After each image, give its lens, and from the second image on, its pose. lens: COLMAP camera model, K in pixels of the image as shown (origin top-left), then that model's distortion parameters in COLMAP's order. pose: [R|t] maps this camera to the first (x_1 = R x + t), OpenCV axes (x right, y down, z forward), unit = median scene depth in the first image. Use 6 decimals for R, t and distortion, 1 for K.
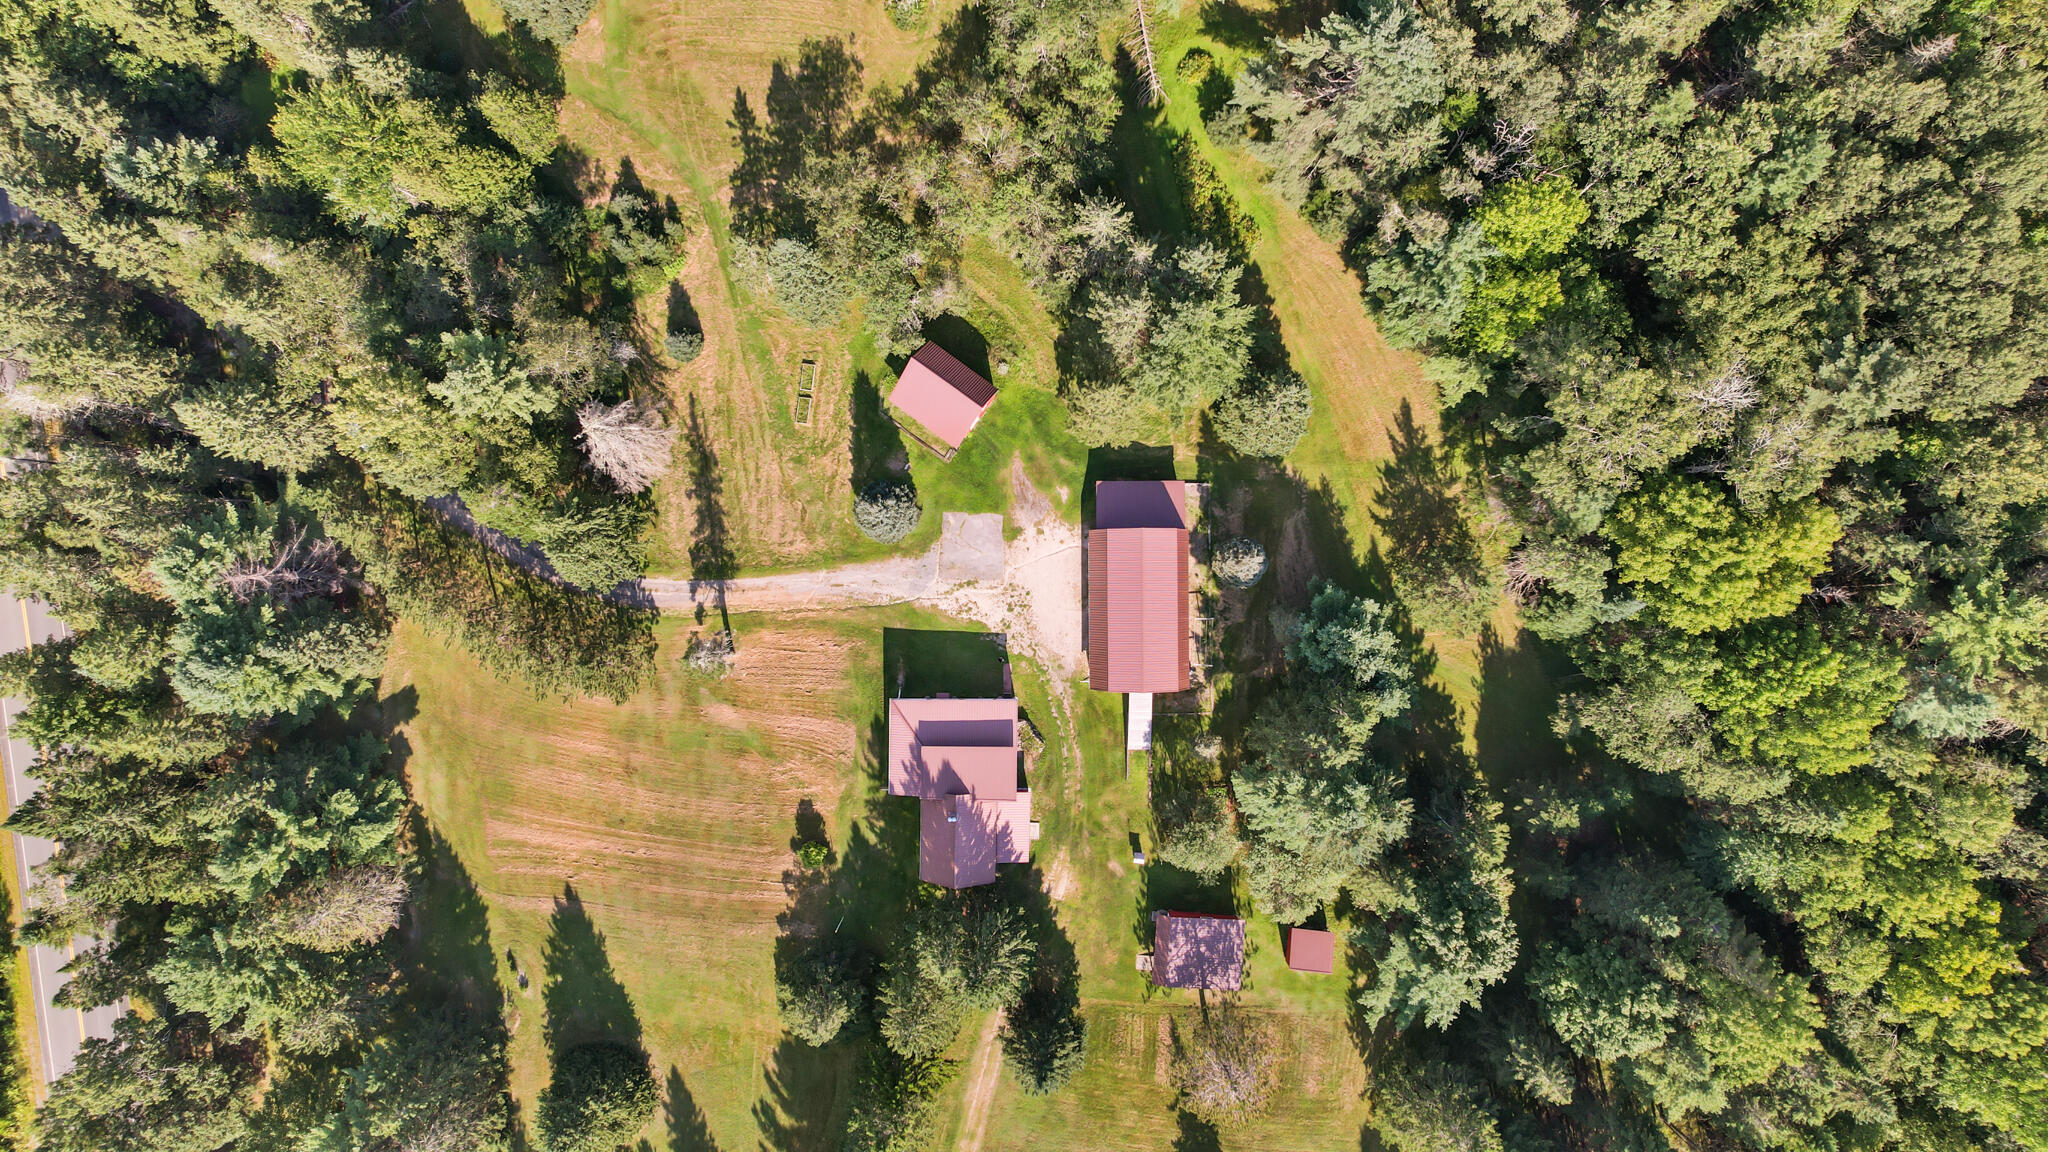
lens RADIAL K [[1309.8, 0, 1026.0], [0, 1309.8, 573.4], [0, 0, 1]] dist [-0.049307, 0.030083]
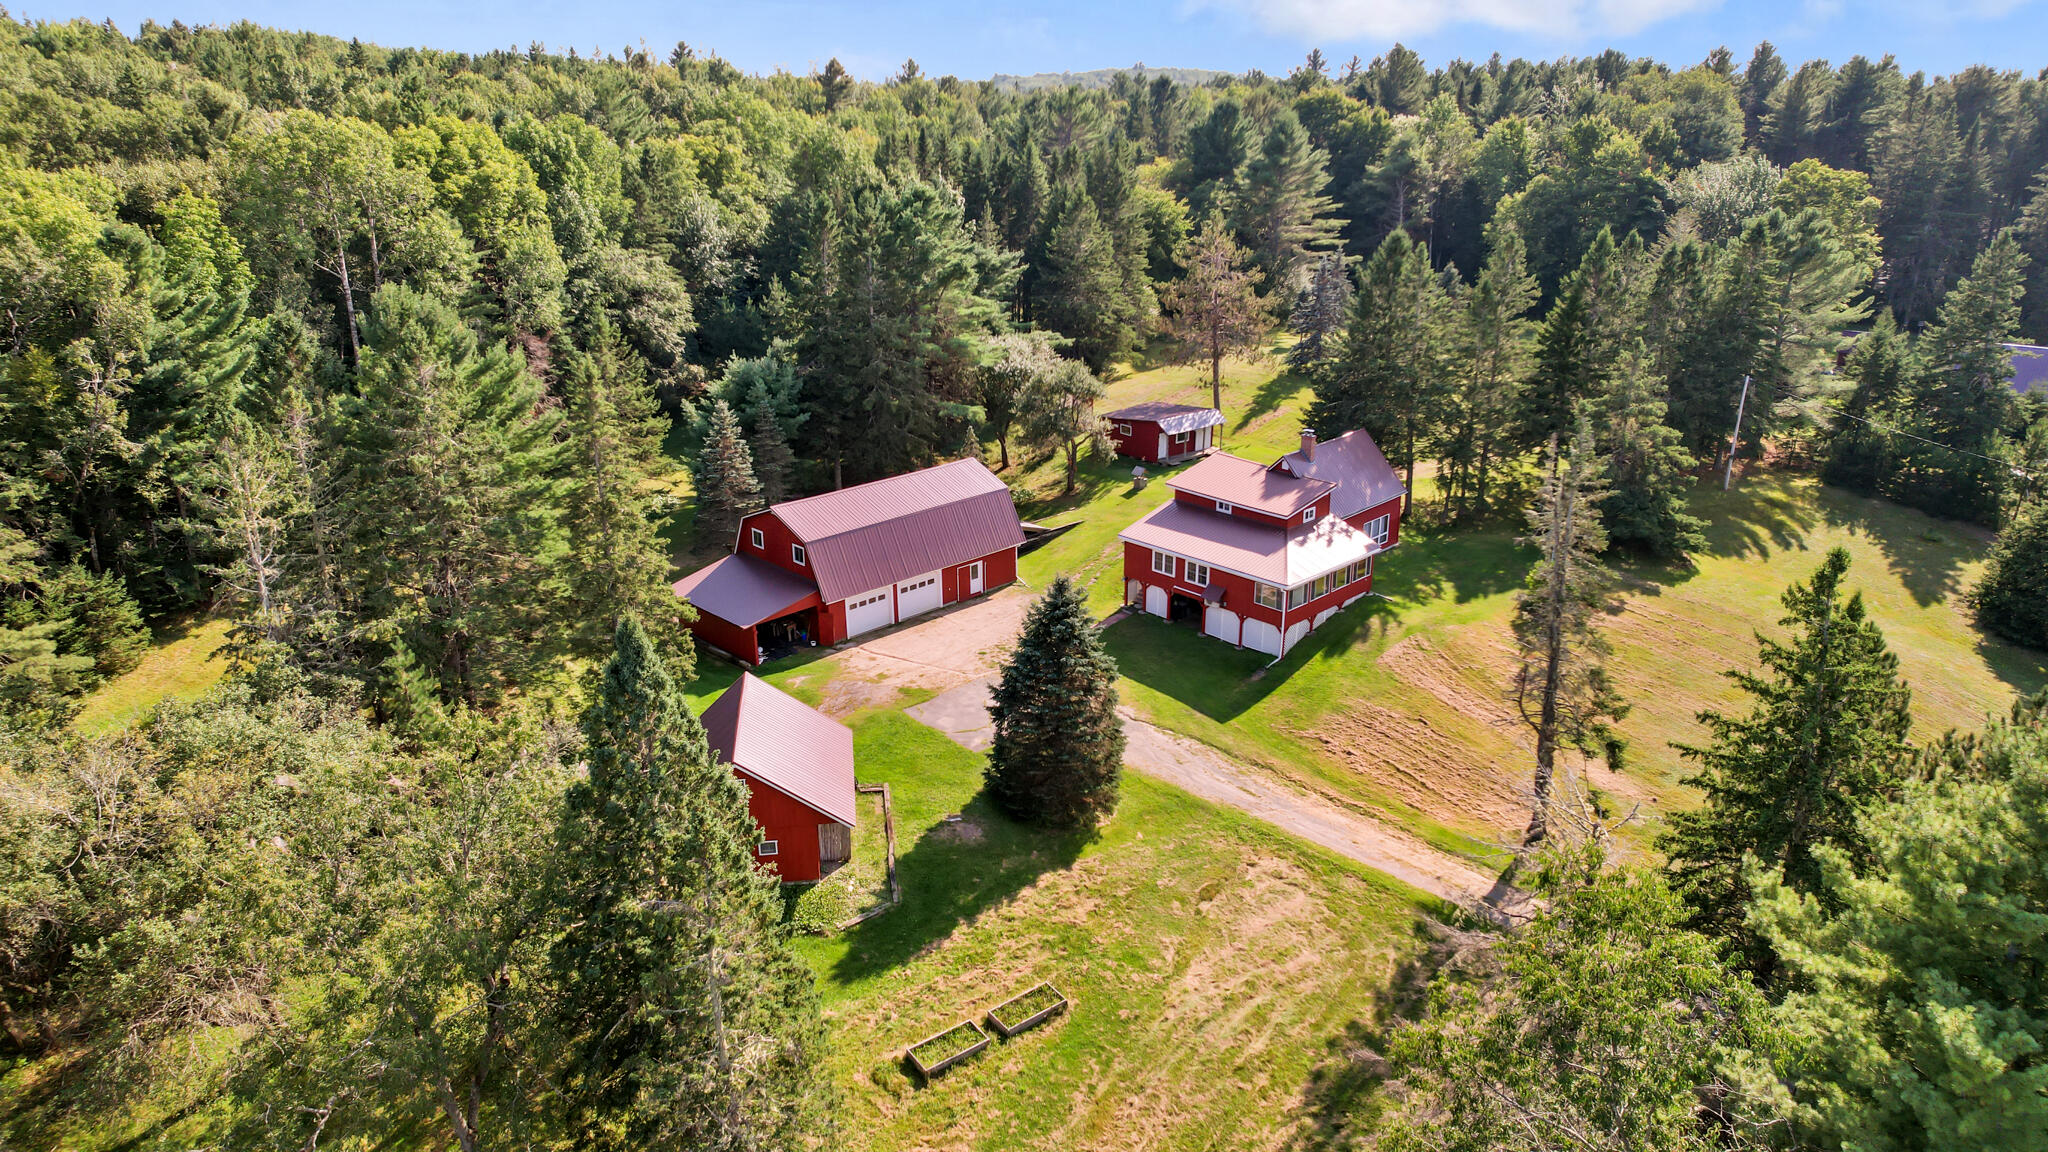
lens RADIAL K [[1309.8, 0, 1033.5], [0, 1309.8, 571.0], [0, 0, 1]] dist [-0.049307, 0.030083]
pose [[-0.699159, -0.234368, 0.675461, -0.386793], [0.714965, -0.227695, 0.661045, -0.333764], [-0.001129, 0.945107, 0.326760, 0.781171]]
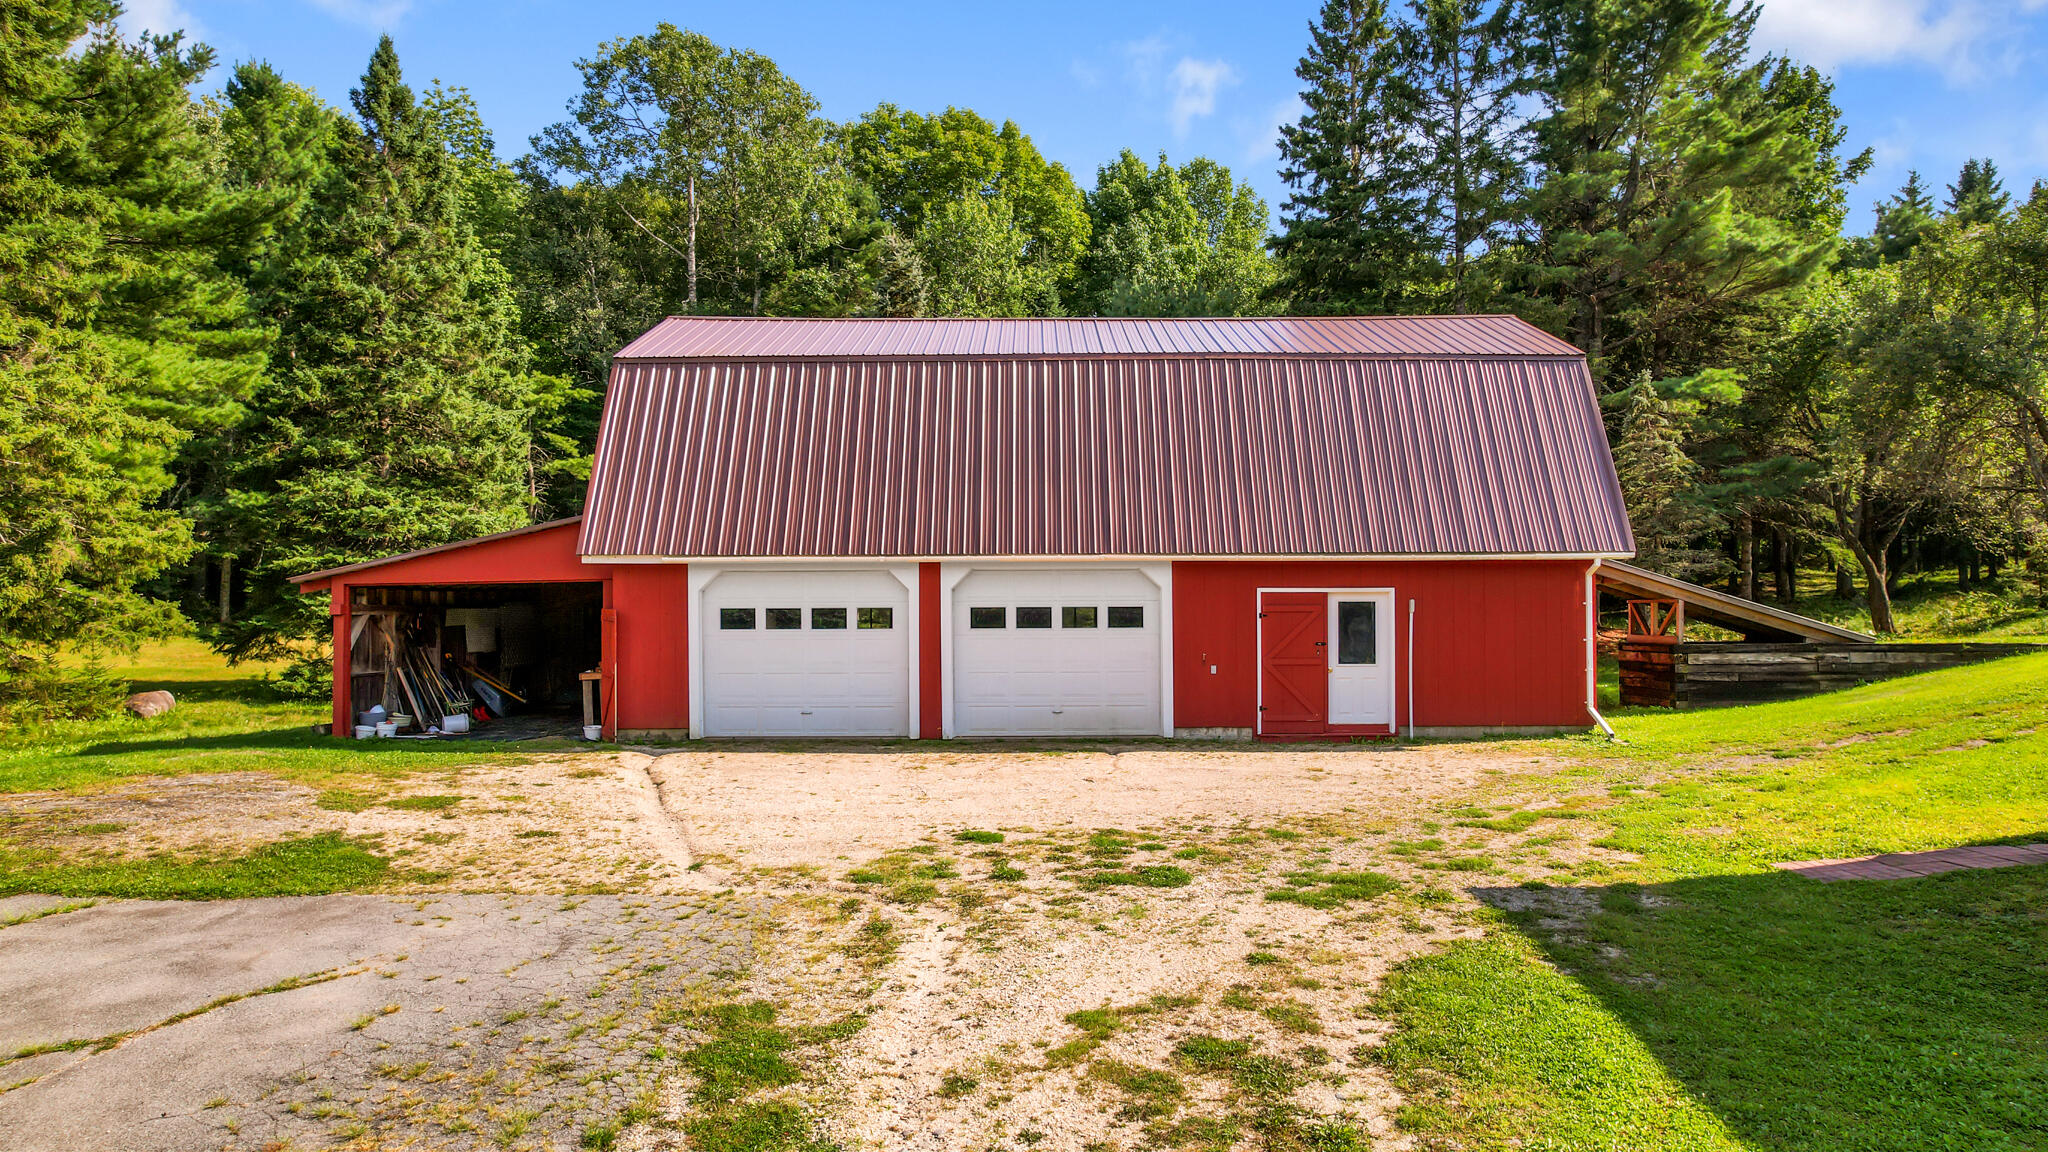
lens RADIAL K [[1309.8, 0, 1064.7], [0, 1309.8, 563.1], [0, 0, 1]] dist [-0.049307, 0.030083]
pose [[-0.007439, 0.036470, 0.999307, -0.098079], [0.999938, 0.008574, 0.007131, 0.021053], [-0.008308, 0.999298, -0.036531, 0.981878]]
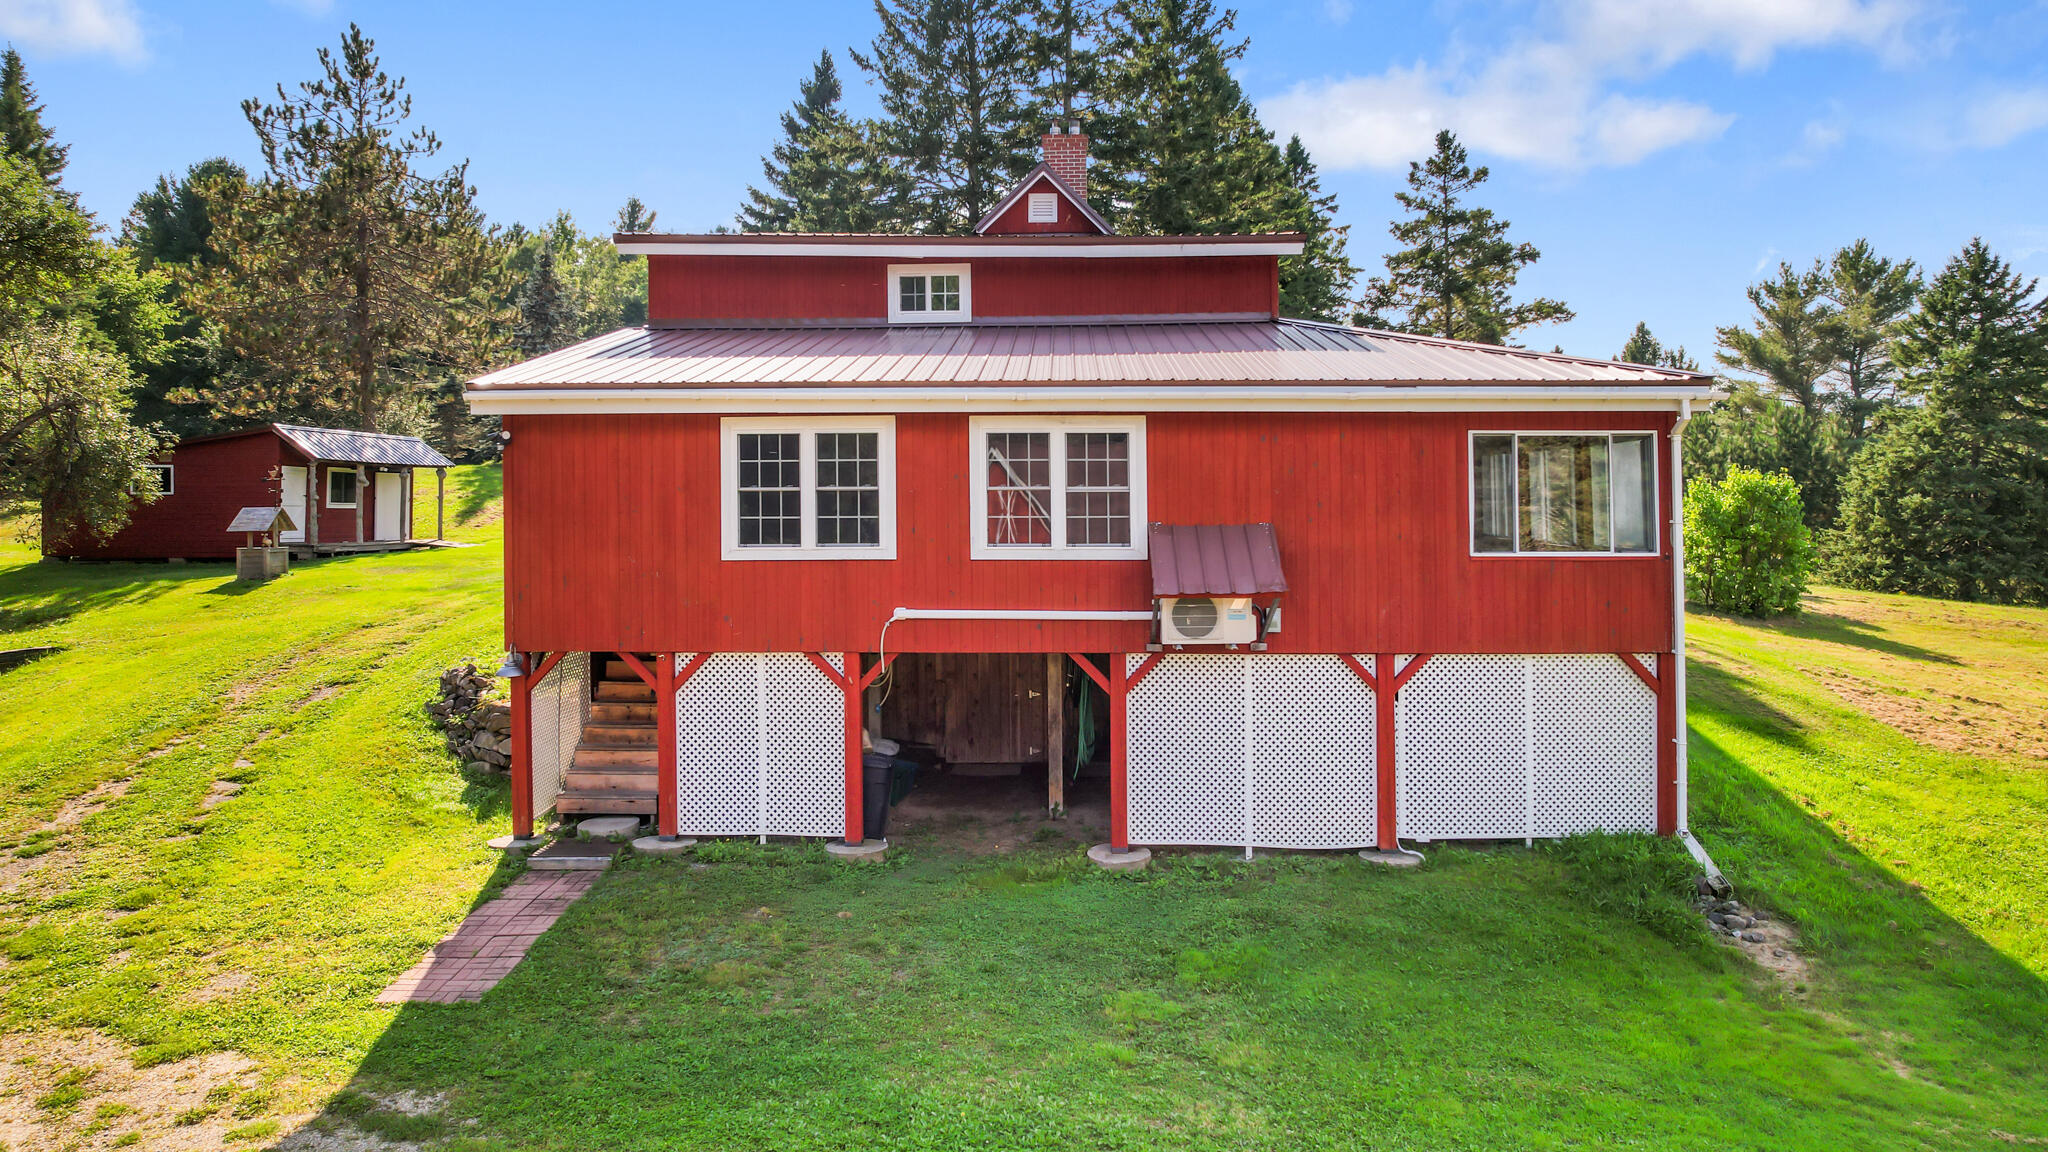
lens RADIAL K [[1309.8, 0, 1025.5], [0, 1309.8, 573.1], [0, 0, 1]] dist [-0.049307, 0.030083]
pose [[-0.999576, 0.013909, 0.025589, -0.050378], [0.025178, -0.028955, 0.999264, -0.002402], [0.014639, 0.999484, 0.028593, 0.972468]]
